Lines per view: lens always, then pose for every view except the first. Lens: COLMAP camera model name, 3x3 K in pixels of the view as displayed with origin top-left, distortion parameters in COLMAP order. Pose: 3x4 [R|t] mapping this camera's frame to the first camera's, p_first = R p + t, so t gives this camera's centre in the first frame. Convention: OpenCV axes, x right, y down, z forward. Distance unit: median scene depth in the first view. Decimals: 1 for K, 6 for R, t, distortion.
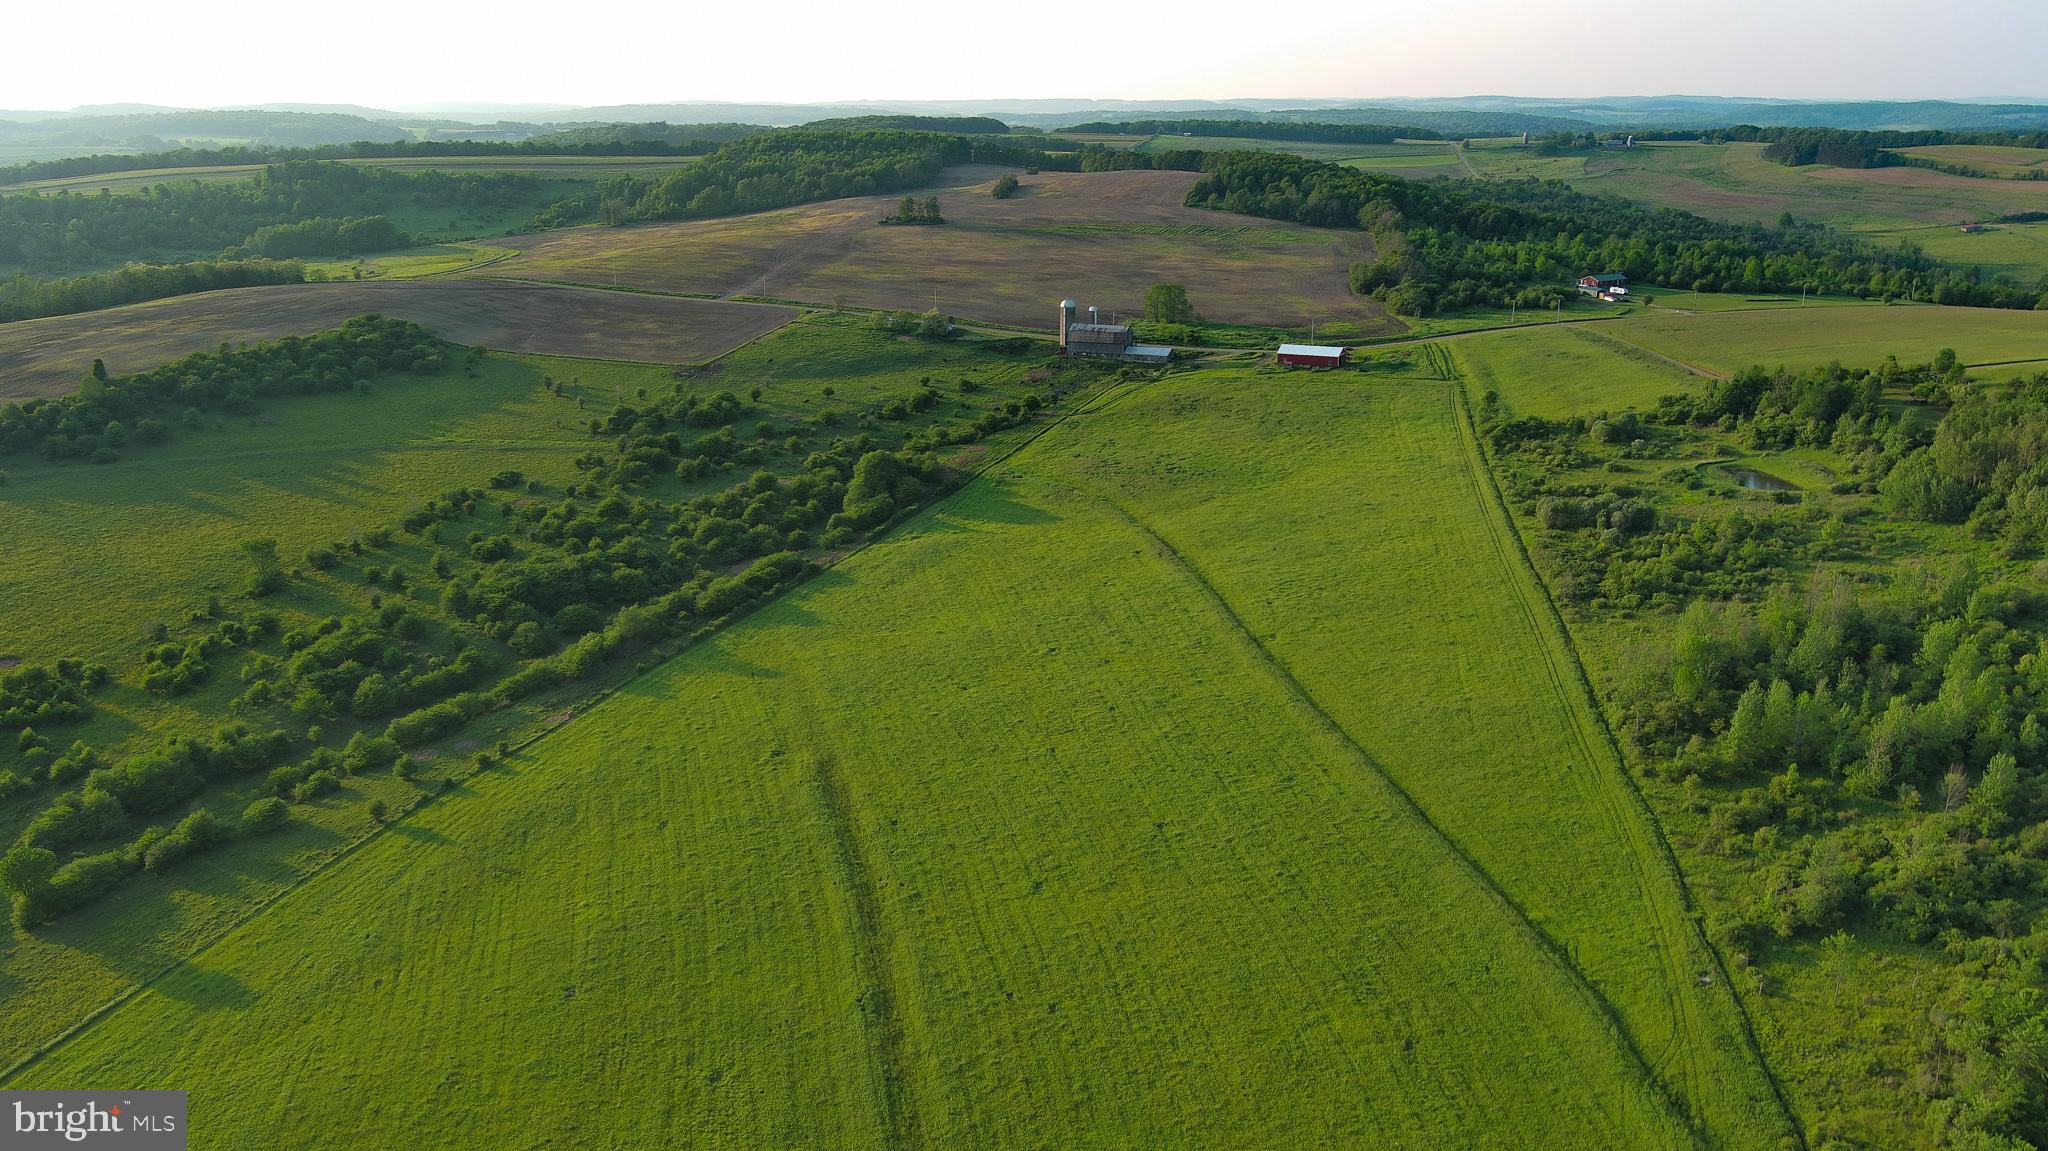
lens RADIAL K [[1603.3, 0, 1014.9], [0, 1603.3, 579.8], [0, 0, 1]] dist [0.034387, -0.052841]
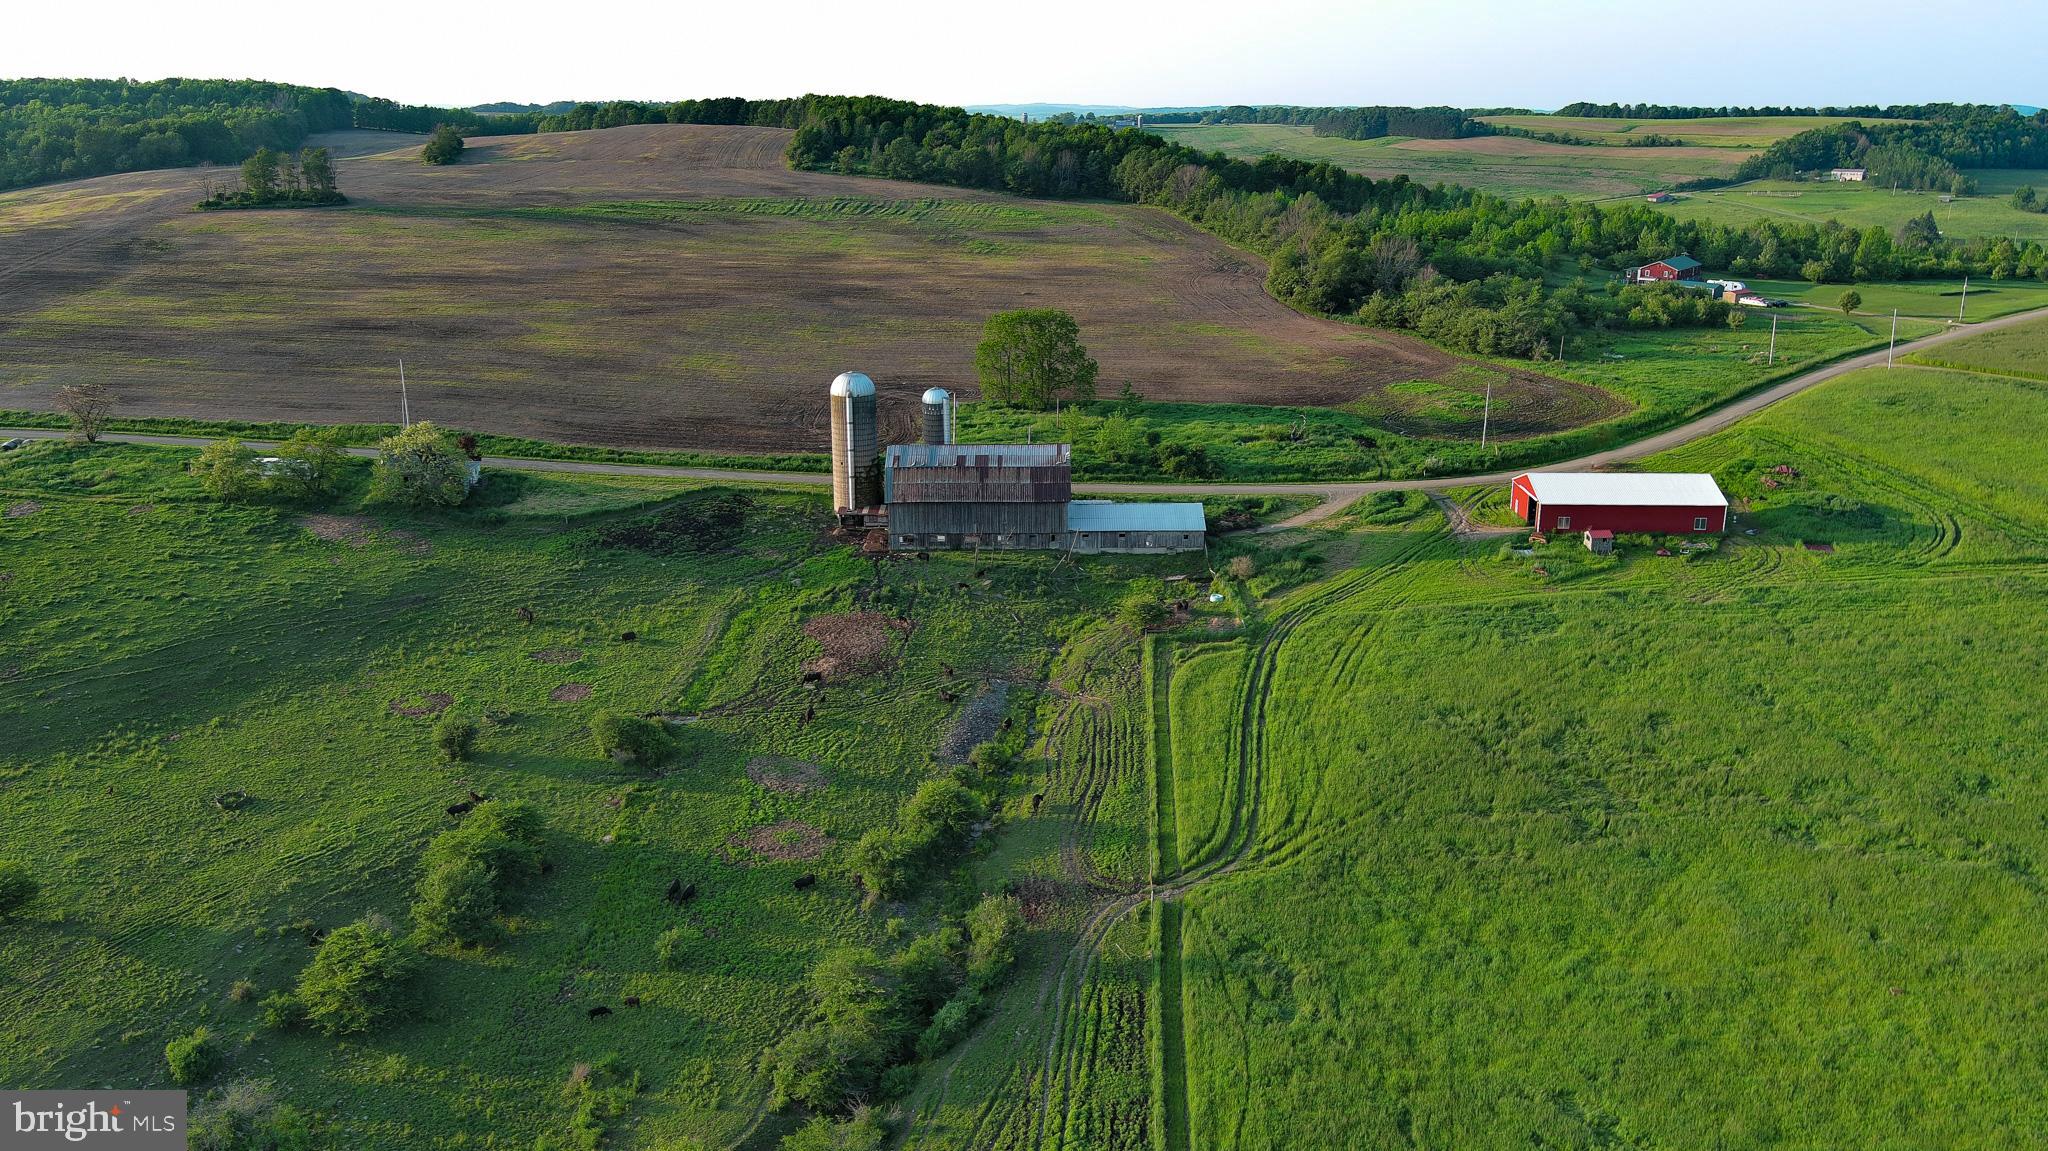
lens RADIAL K [[1603.3, 0, 1014.9], [0, 1603.3, 579.8], [0, 0, 1]] dist [0.034387, -0.052841]
pose [[0.930650, -0.102993, 0.351116, -0.053652], [0.105742, 0.994328, 0.011392, -0.125166], [-0.350298, 0.026525, 0.936263, 0.642410]]
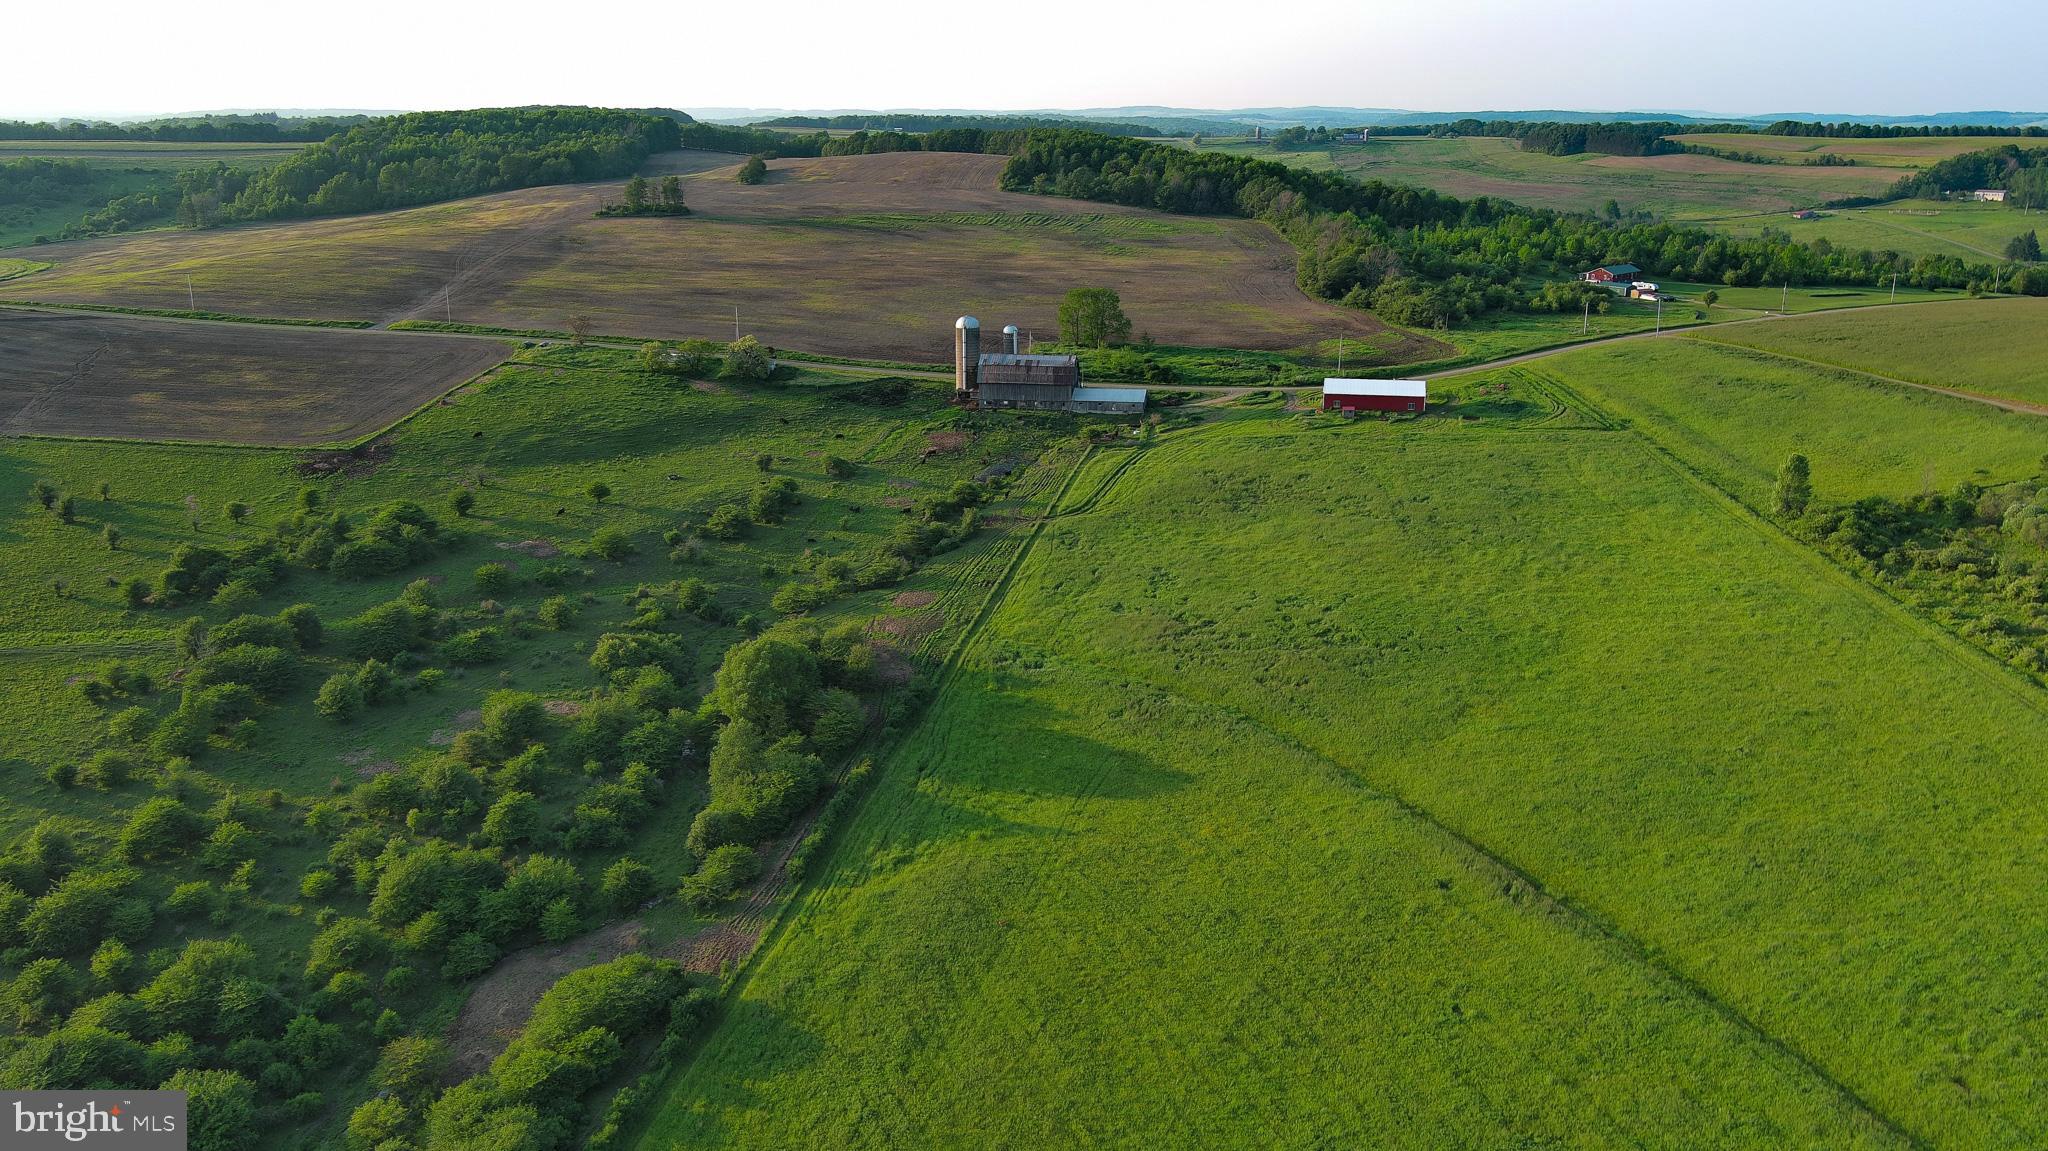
lens RADIAL K [[1603.3, 0, 1014.9], [0, 1603.3, 579.8], [0, 0, 1]] dist [0.034387, -0.052841]
pose [[0.978330, -0.056725, 0.199129, -0.075204], [0.058312, 0.998296, -0.002112, -0.065767], [-0.198670, 0.013678, 0.979971, 0.363514]]
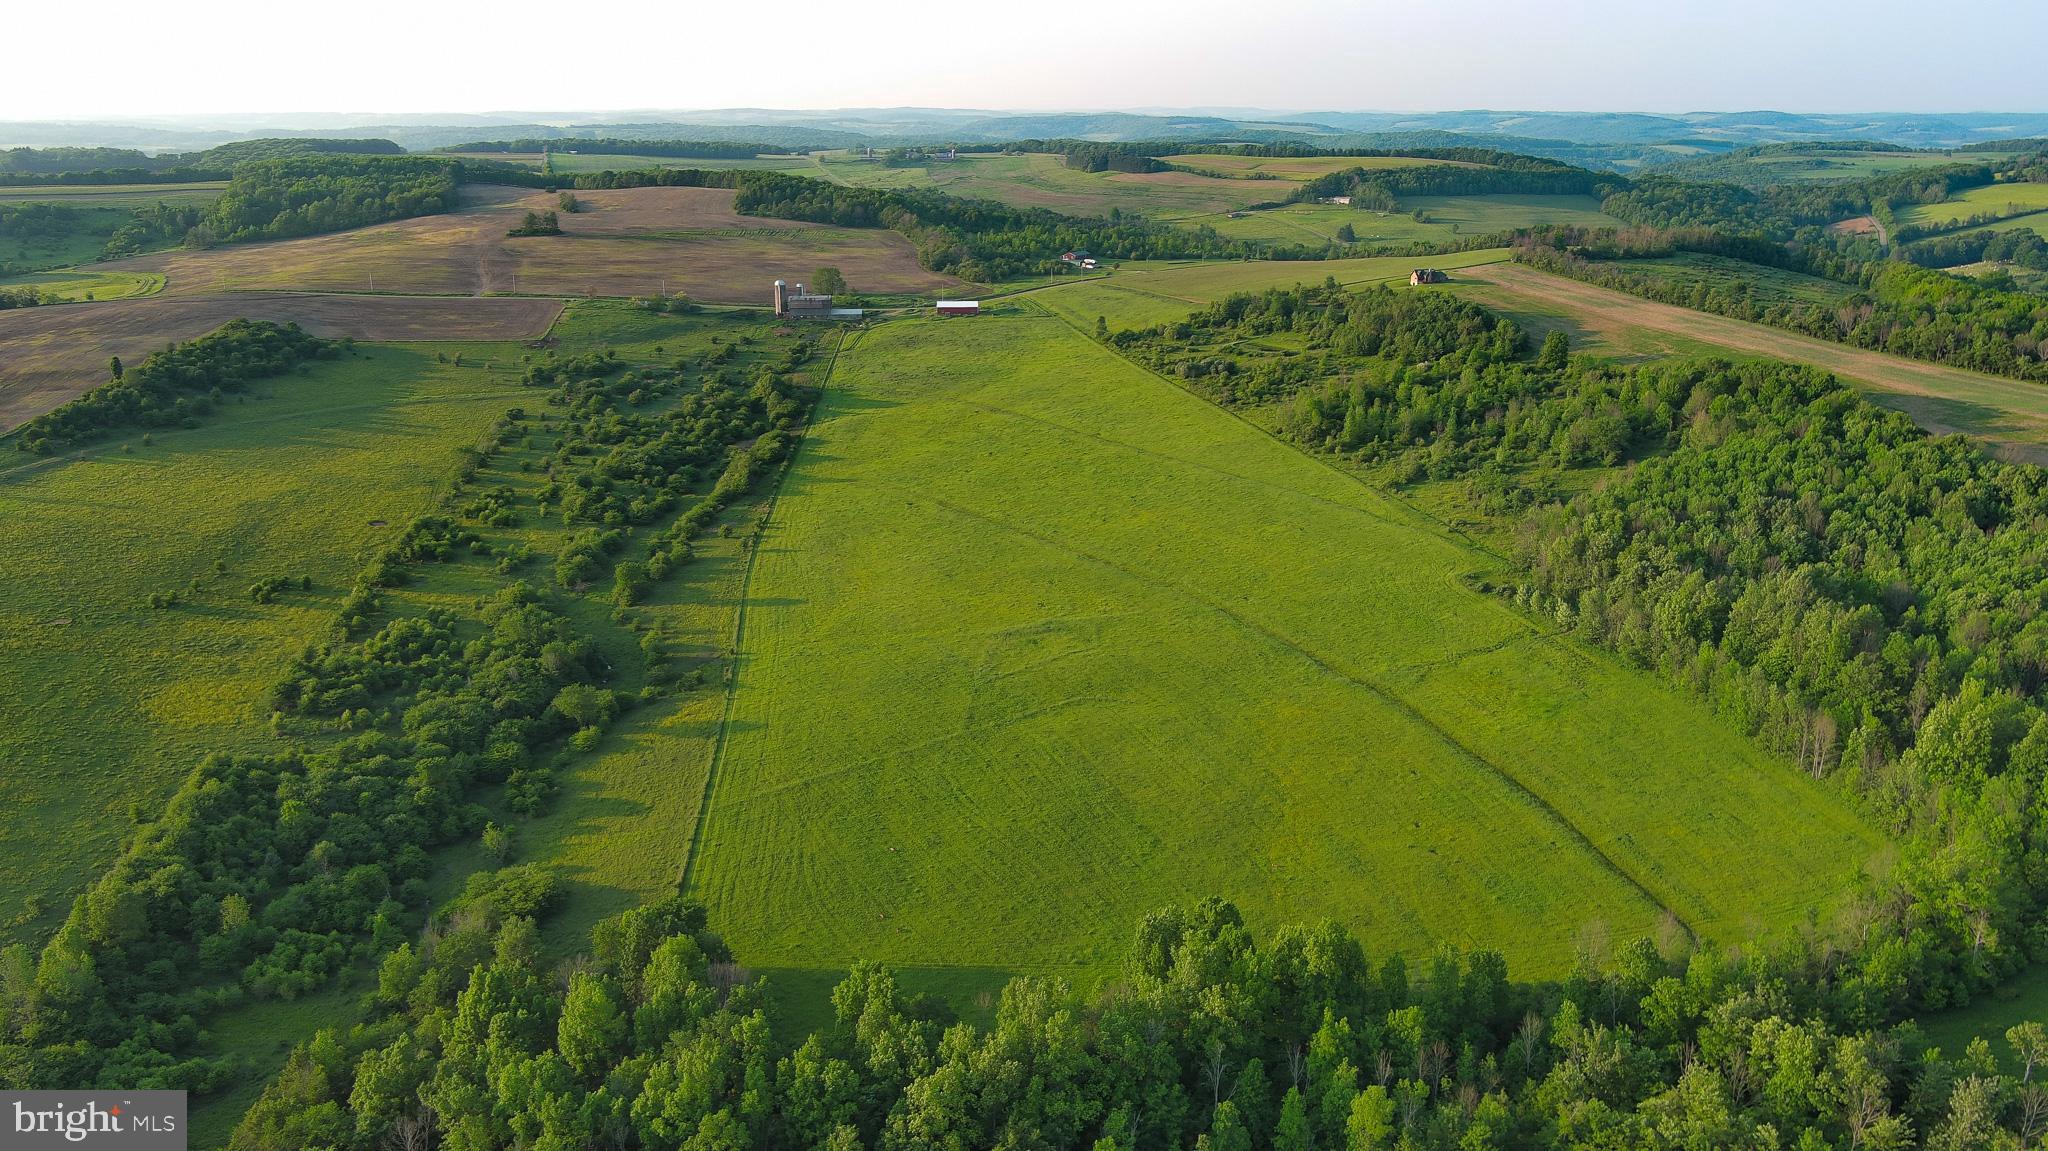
lens RADIAL K [[1603.3, 0, 1014.9], [0, 1603.3, 579.8], [0, 0, 1]] dist [0.034387, -0.052841]
pose [[0.900266, -0.125806, 0.416765, -0.383624], [0.128097, 0.991504, 0.022591, 0.078234], [-0.416067, 0.033049, 0.908733, -0.348434]]
